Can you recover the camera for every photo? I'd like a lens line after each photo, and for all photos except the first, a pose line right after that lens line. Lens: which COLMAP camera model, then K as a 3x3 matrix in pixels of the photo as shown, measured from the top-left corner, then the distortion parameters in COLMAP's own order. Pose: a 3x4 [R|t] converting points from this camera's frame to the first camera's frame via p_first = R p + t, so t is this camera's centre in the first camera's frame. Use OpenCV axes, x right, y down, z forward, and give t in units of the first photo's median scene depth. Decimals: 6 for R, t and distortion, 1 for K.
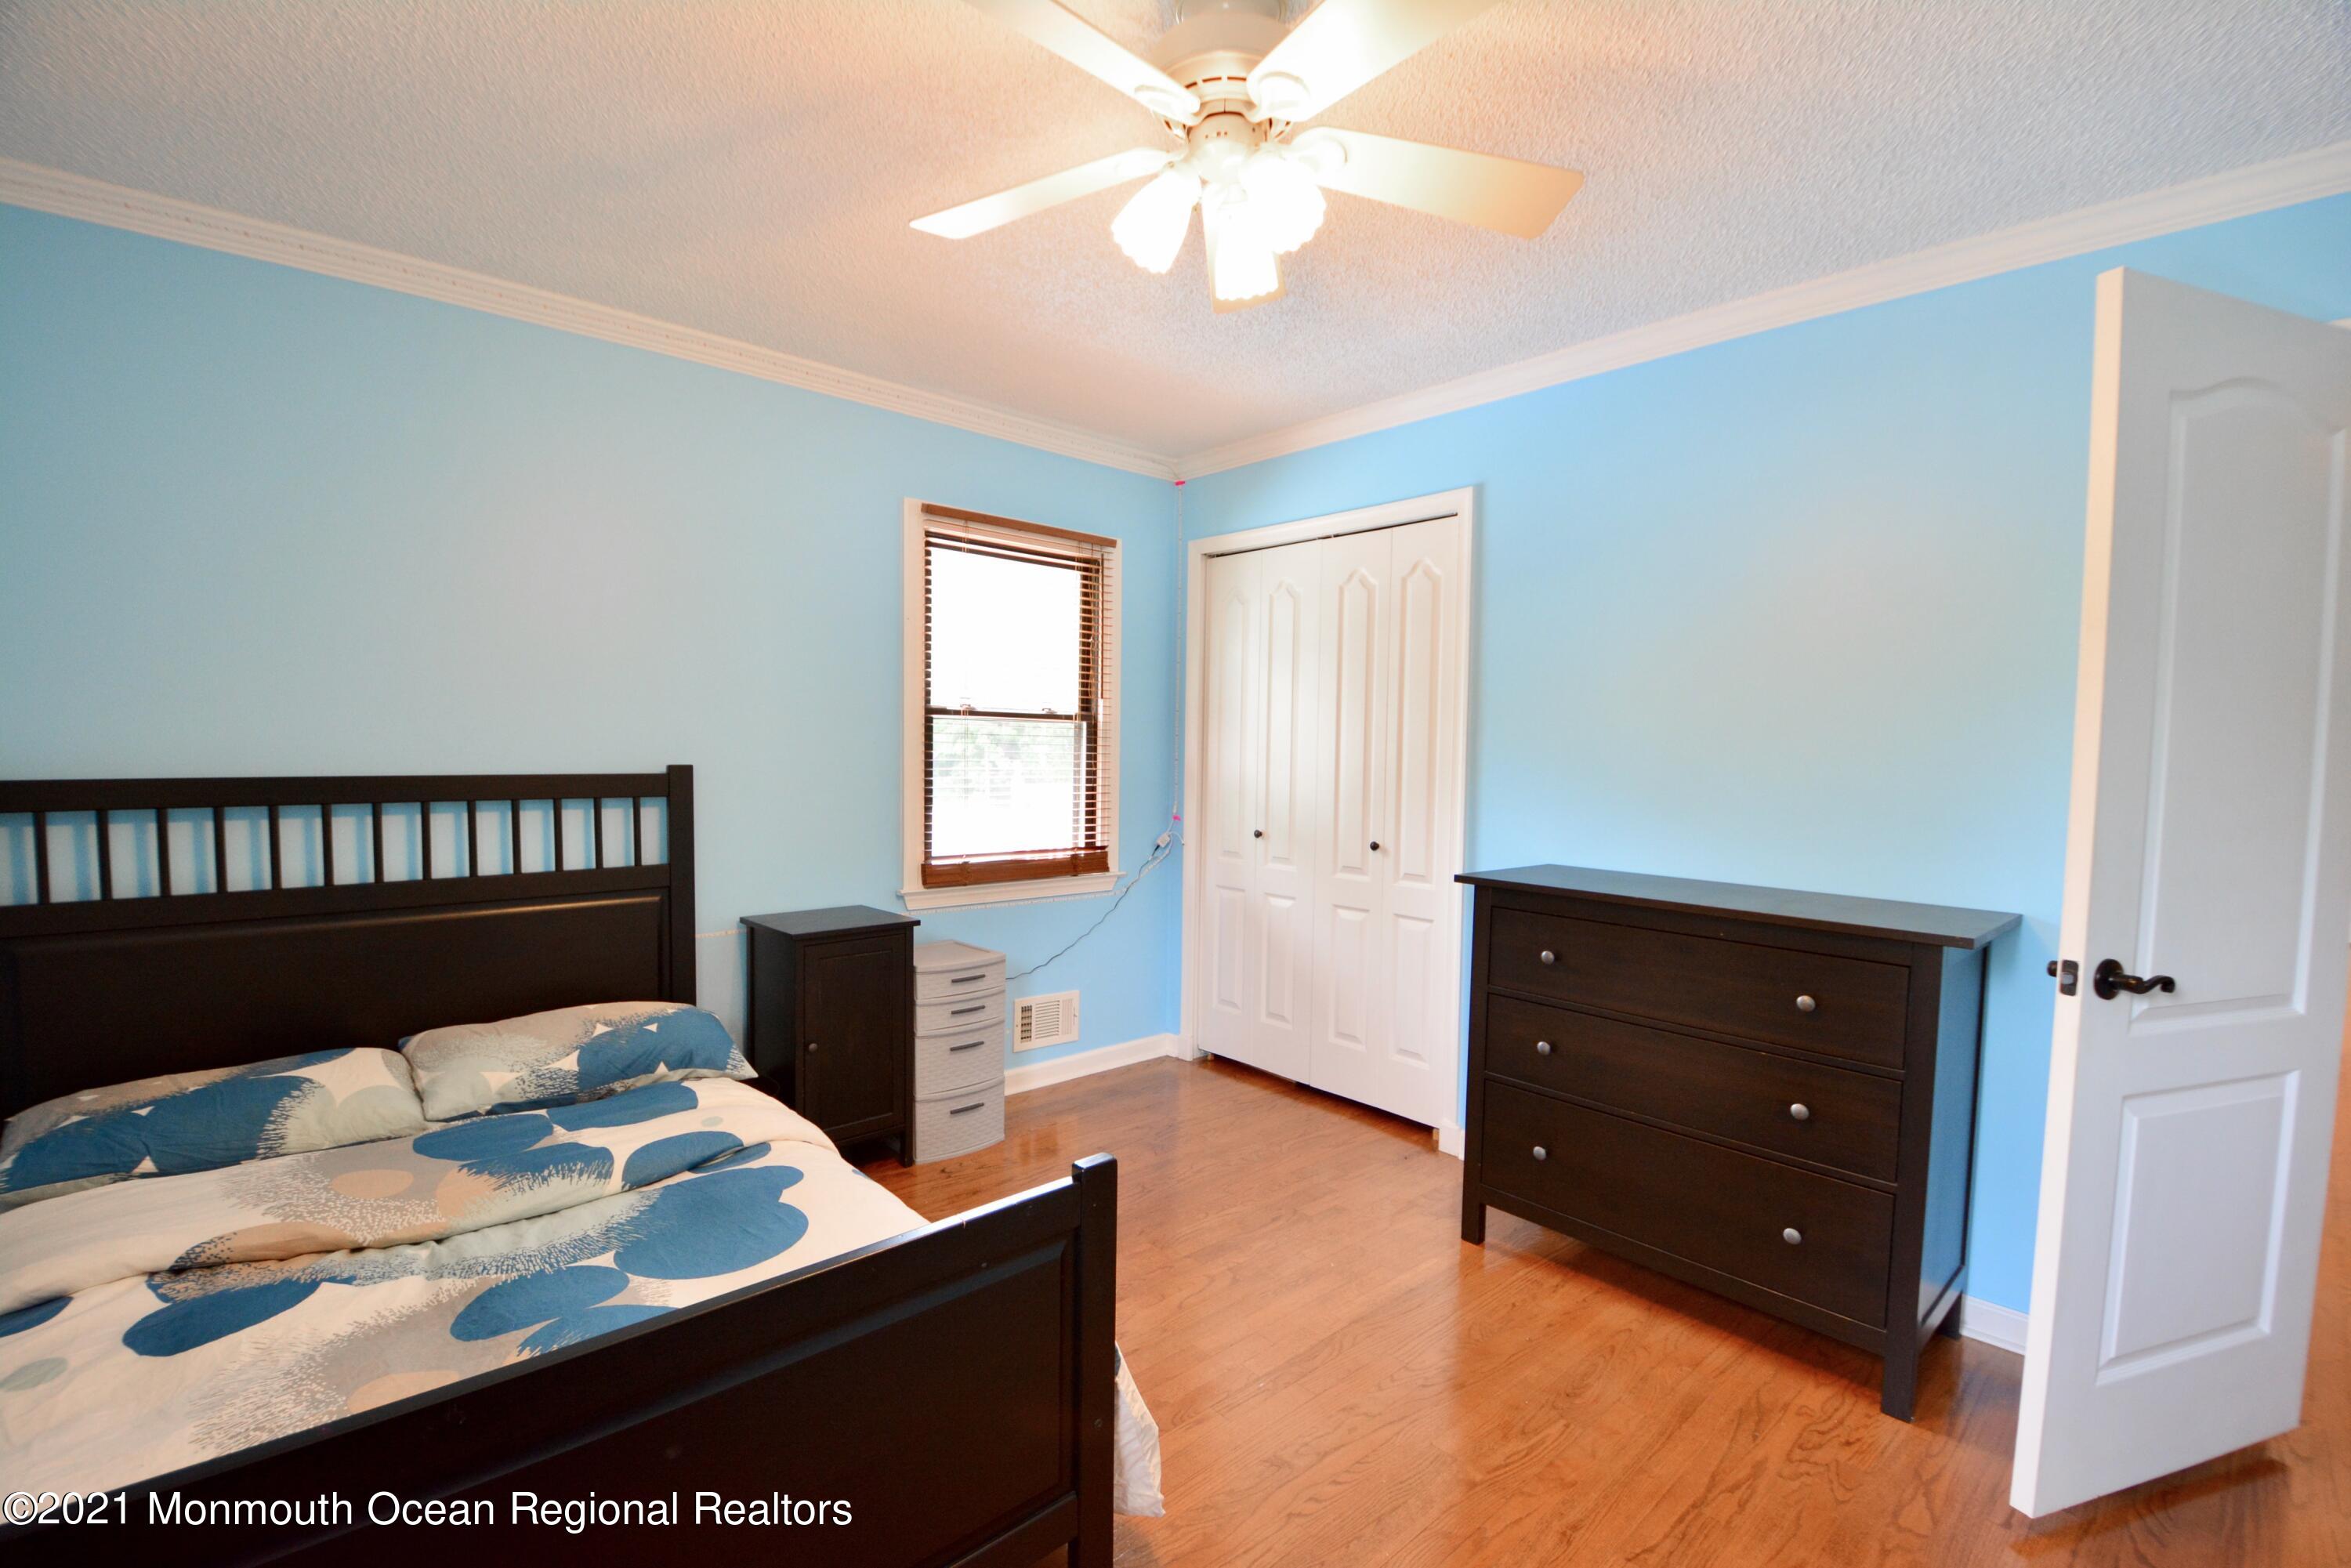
lens RADIAL K [[1002.3, 0, 1201.2], [0, 1002.3, 794.3], [0, 0, 1]] dist [0.002914, -0.019170]
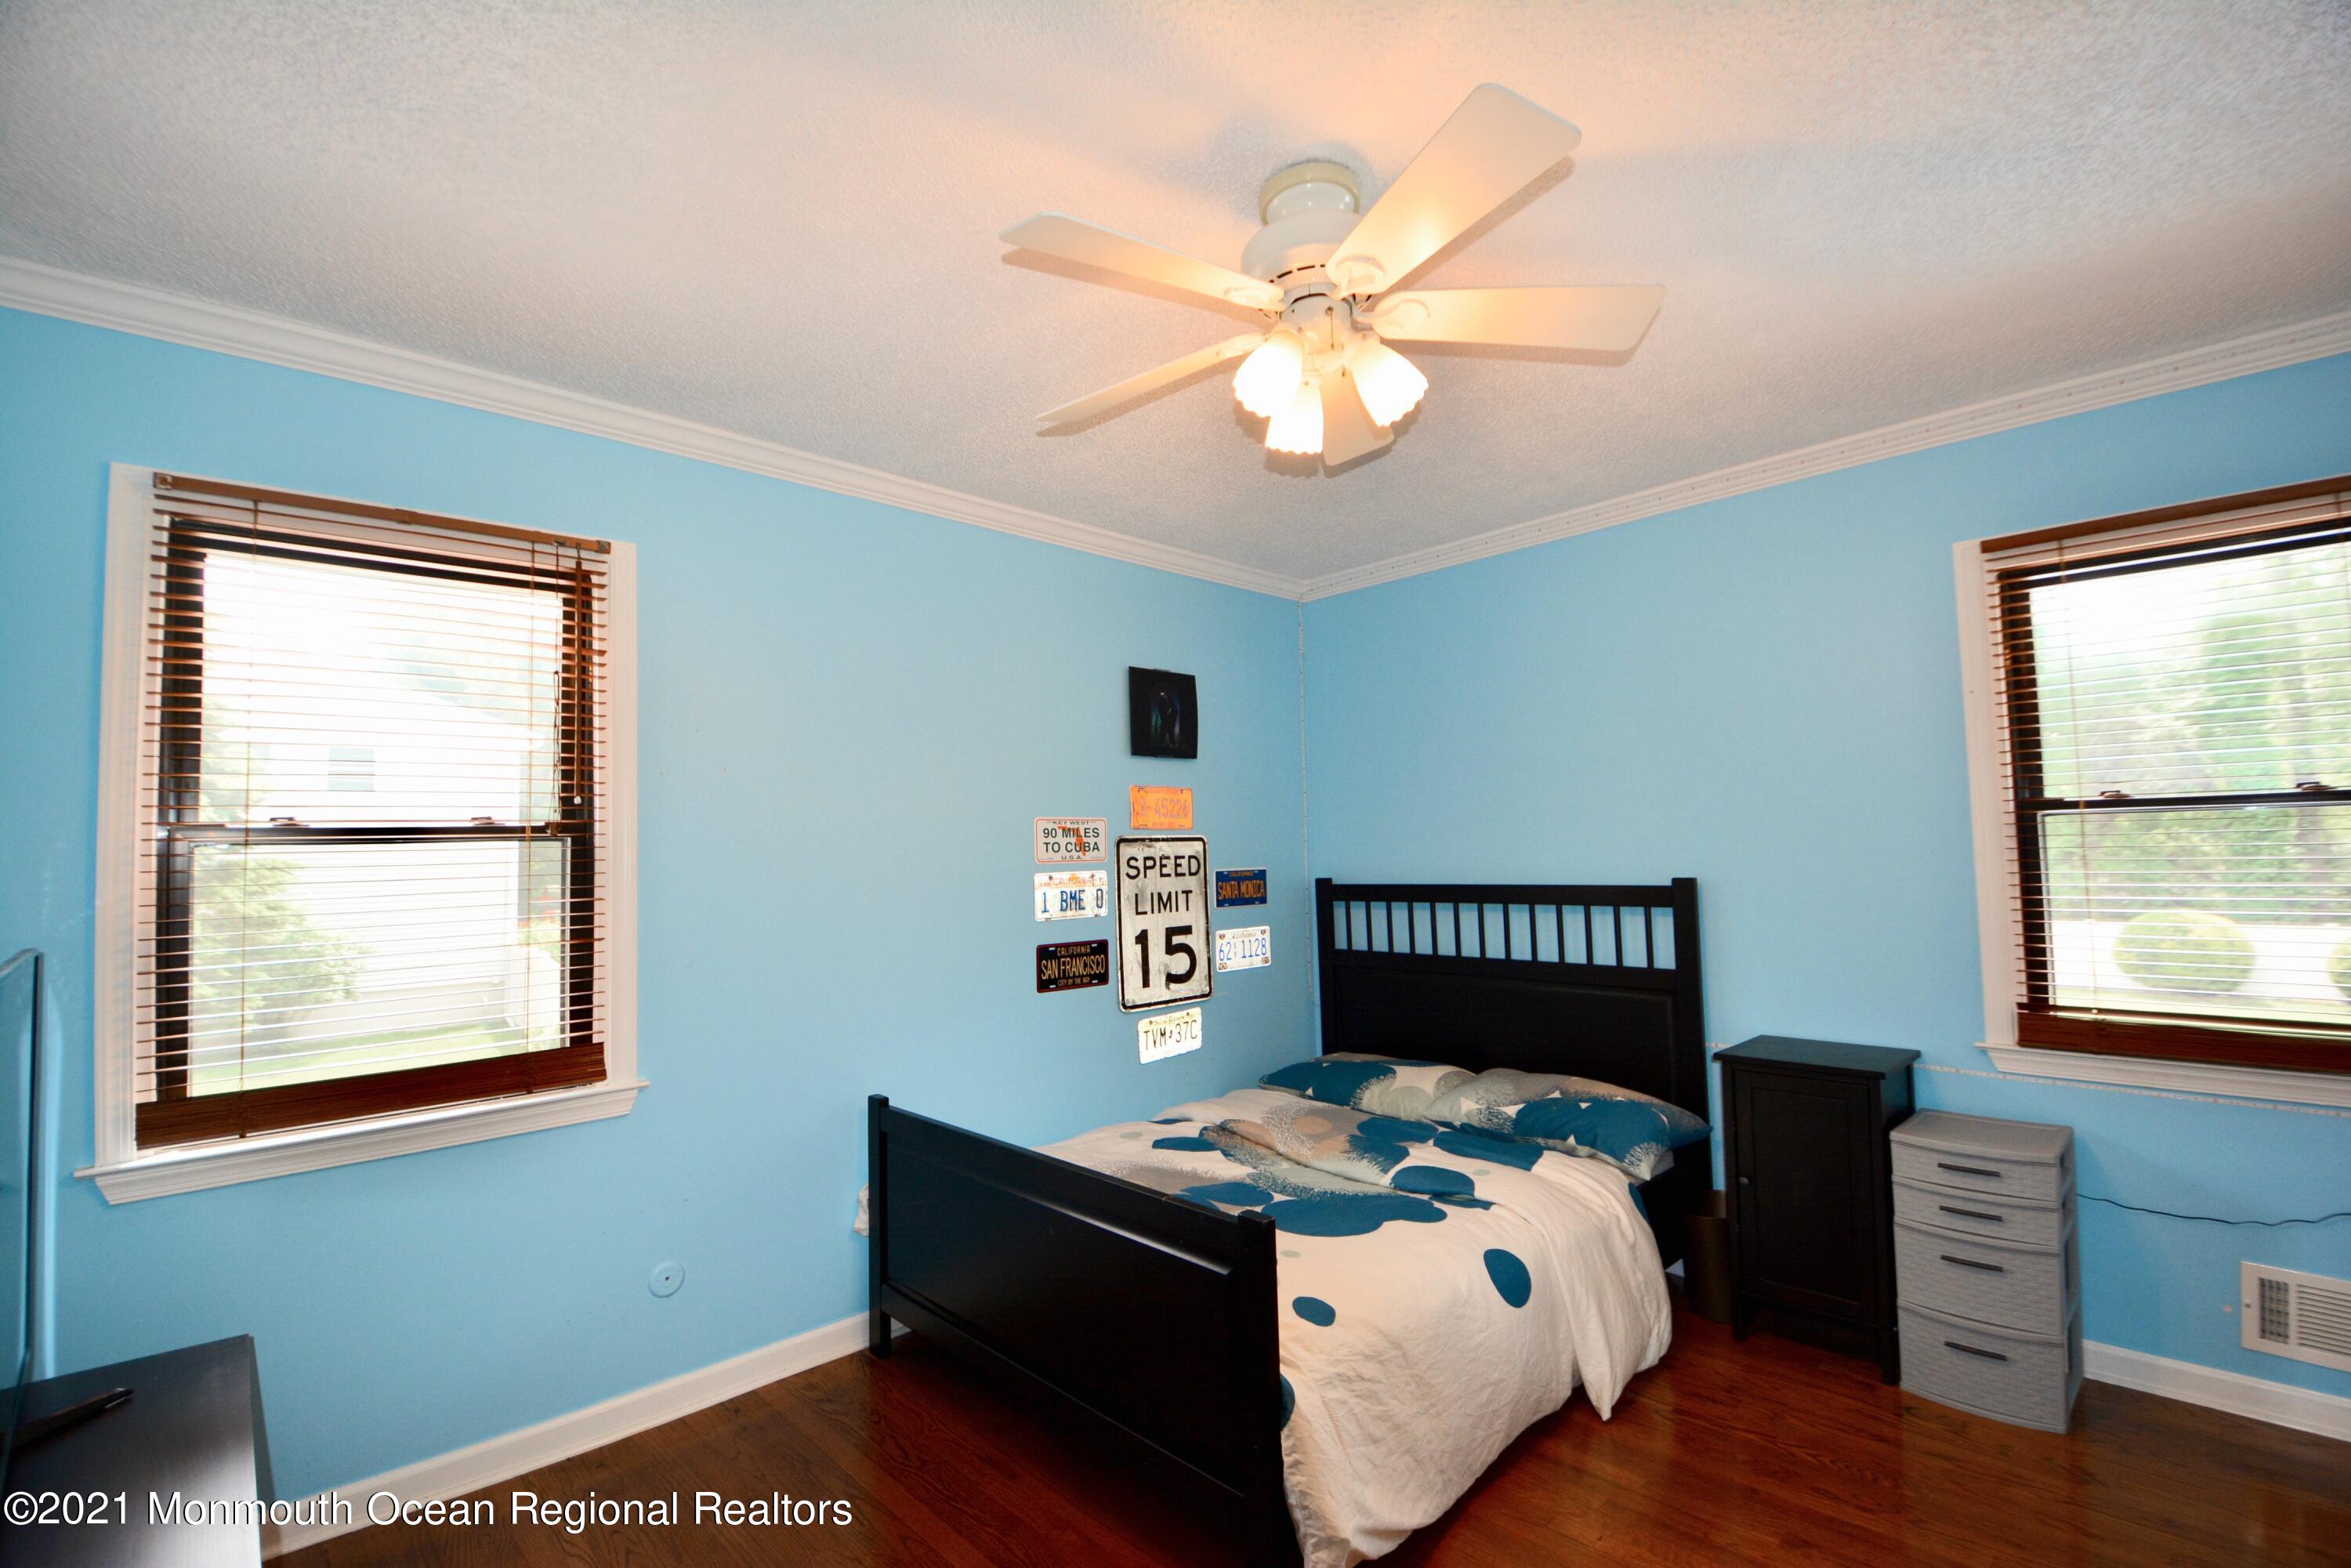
lens RADIAL K [[1038.5, 0, 1165.3], [0, 1038.5, 786.3], [0, 0, 1]] dist [0.019927, -0.023538]
pose [[0.010534, -0.075196, -0.997113, 0.628371], [-0.024583, 0.996848, -0.075436, -0.030570], [0.999642, 0.025307, 0.008652, 0.451973]]
